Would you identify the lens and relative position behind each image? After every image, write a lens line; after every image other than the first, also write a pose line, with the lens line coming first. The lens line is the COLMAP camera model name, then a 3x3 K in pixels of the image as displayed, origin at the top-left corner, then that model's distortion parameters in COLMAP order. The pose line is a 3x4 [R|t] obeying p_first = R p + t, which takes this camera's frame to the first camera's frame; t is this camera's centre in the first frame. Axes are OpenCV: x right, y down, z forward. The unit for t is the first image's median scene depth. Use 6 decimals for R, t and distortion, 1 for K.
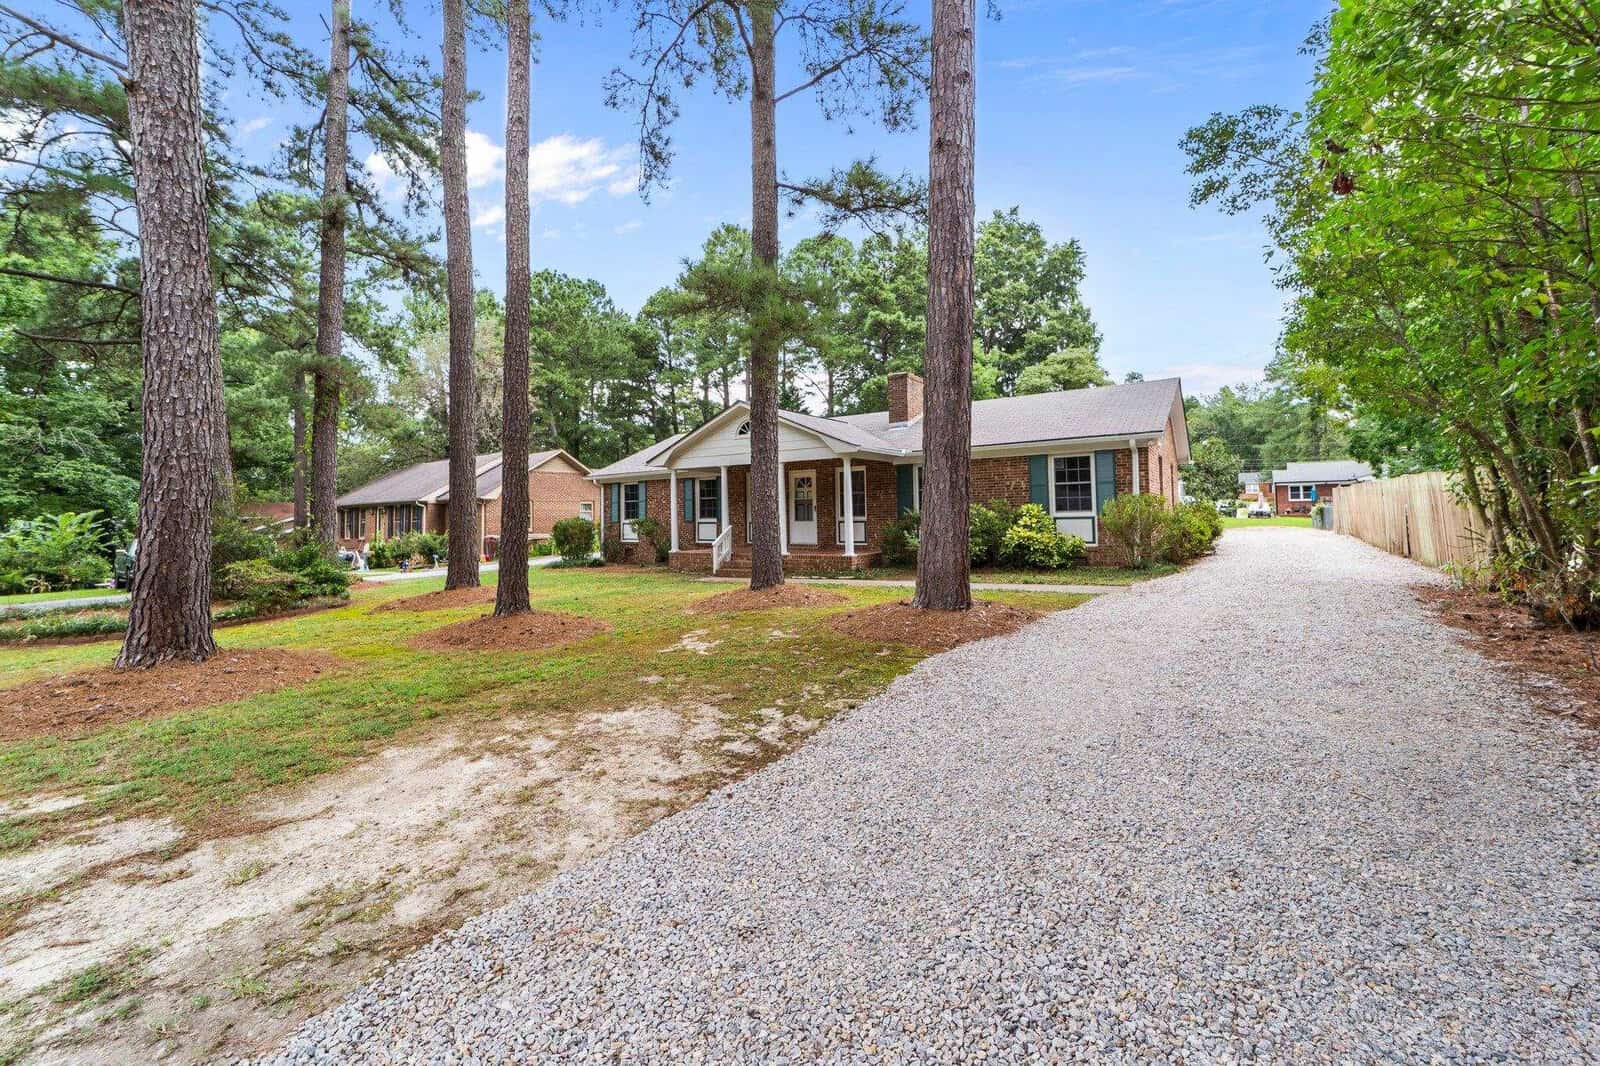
lens RADIAL K [[644.2, 0, 811.6], [0, 644.2, 490.2], [0, 0, 1]] dist [-0.010658, 0.000005]
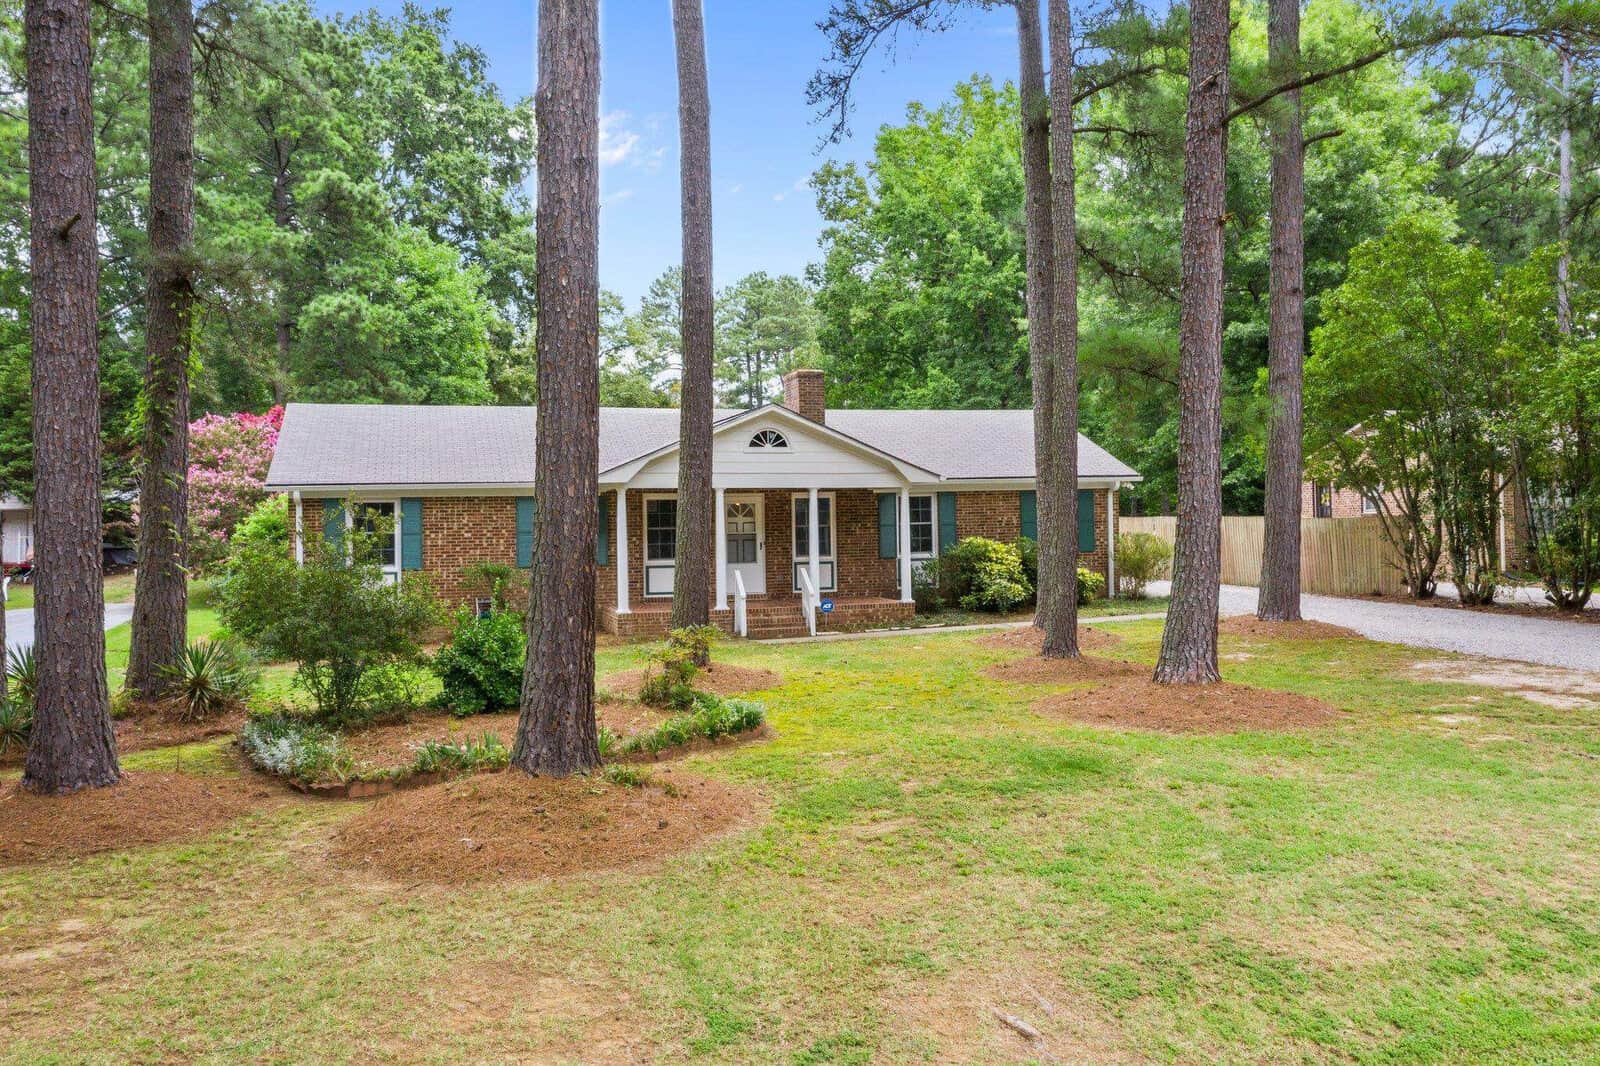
lens RADIAL K [[1321.6, 0, 800.1], [0, 1321.6, 511.3], [0, 0, 1]] dist [-0.012649, -0.010716]
pose [[0.637143, 0.012936, 0.770637, -1.139313], [-0.023526, 0.999720, 0.002669, -0.016141], [-0.770387, -0.019831, 0.637268, -0.007802]]
